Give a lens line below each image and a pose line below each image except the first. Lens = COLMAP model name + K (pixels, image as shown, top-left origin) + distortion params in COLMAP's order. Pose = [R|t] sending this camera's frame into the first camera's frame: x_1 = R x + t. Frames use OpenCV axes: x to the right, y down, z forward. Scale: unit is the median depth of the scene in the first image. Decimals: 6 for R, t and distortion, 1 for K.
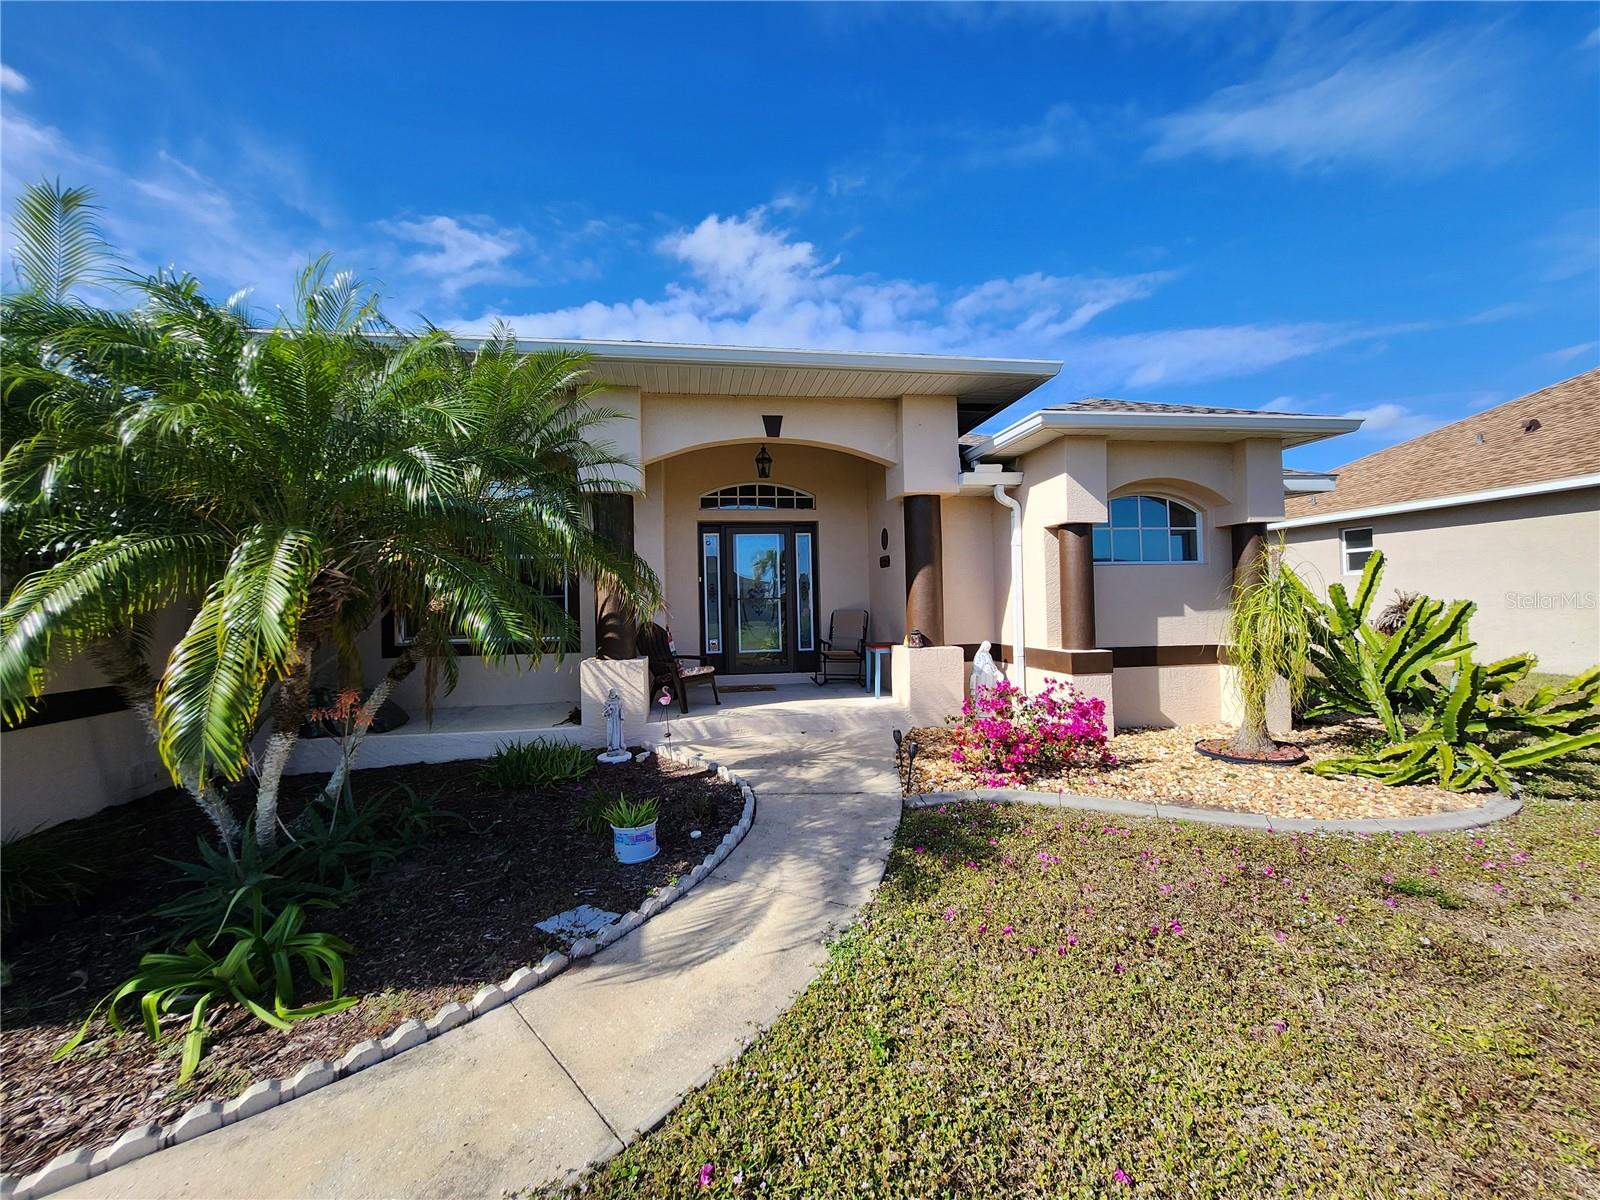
lens RADIAL K [[634.8, 0, 791.2], [0, 634.8, 596.0], [0, 0, 1]] dist [-0.000194, -0.000062]
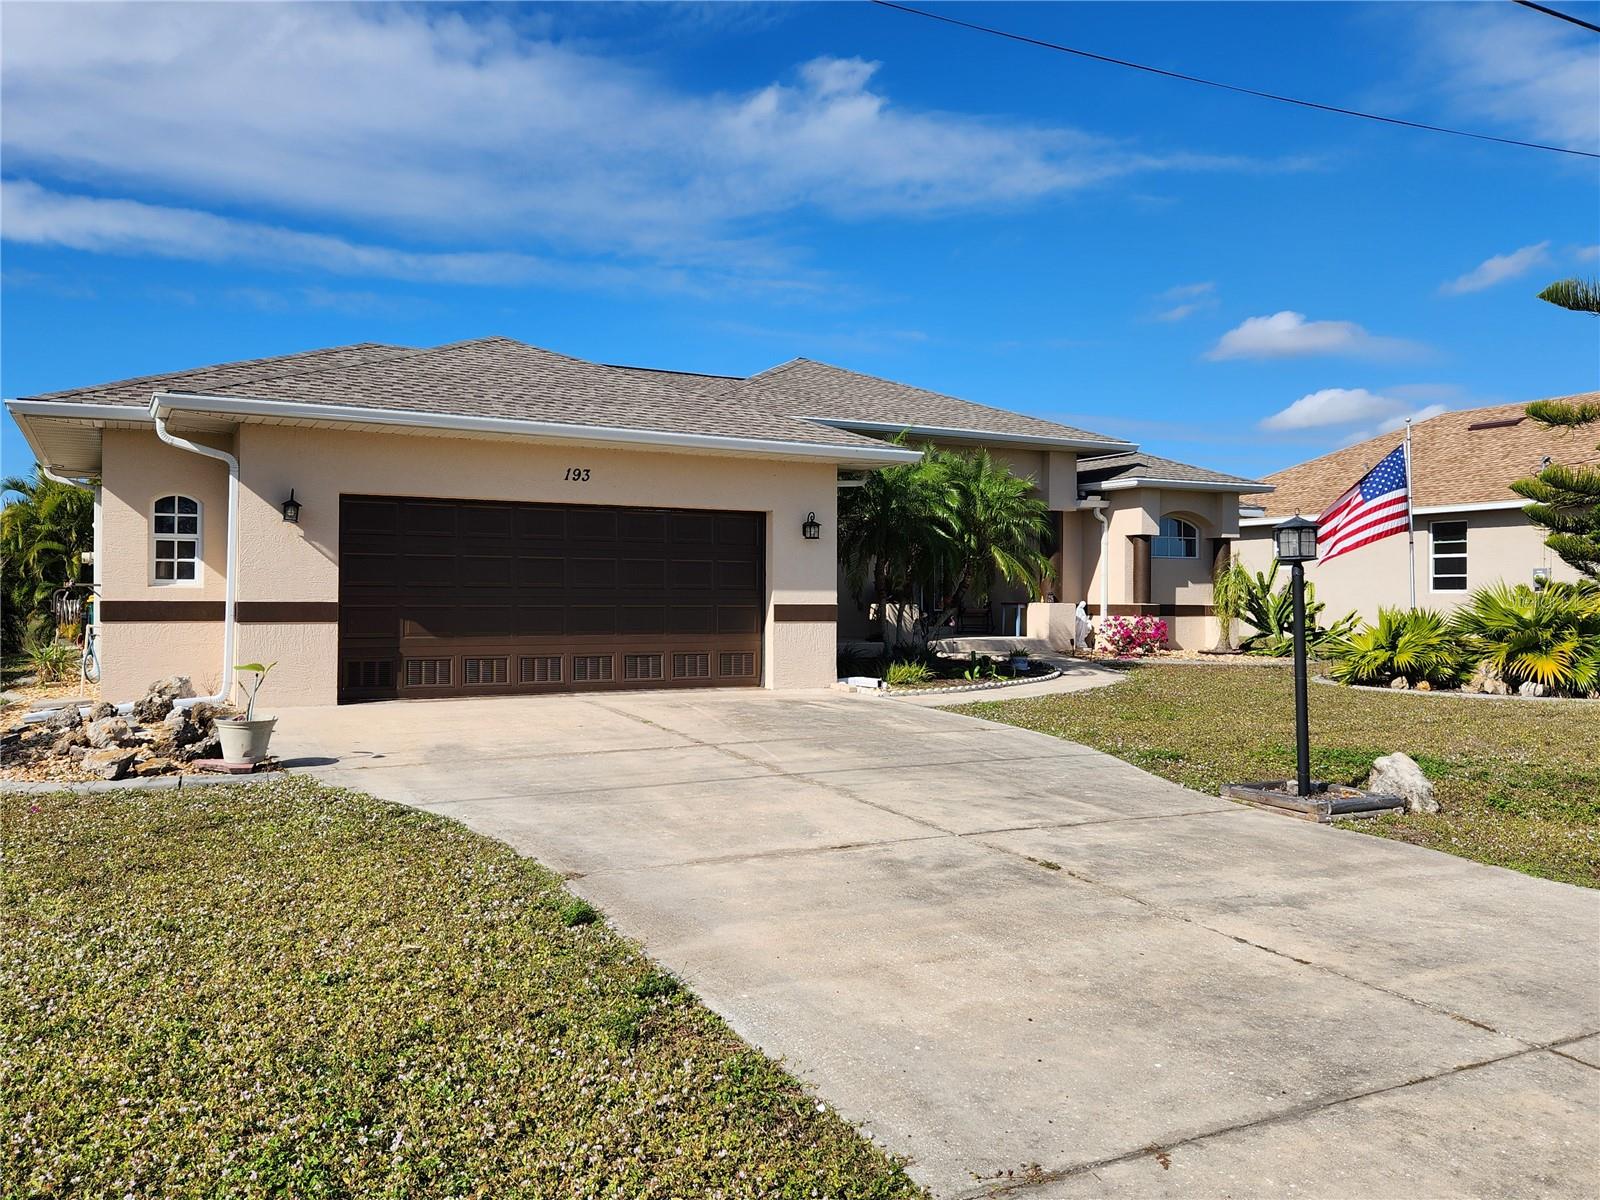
lens RADIAL K [[1086.9, 0, 802.4], [0, 1086.9, 598.3], [0, 0, 1]] dist [-0.001500, 0.000293]
pose [[0.956808, 0.024448, 0.289692, -1.311090], [-0.029439, 0.999484, 0.012884, 0.053406], [-0.289227, -0.020856, 0.957033, -1.613760]]
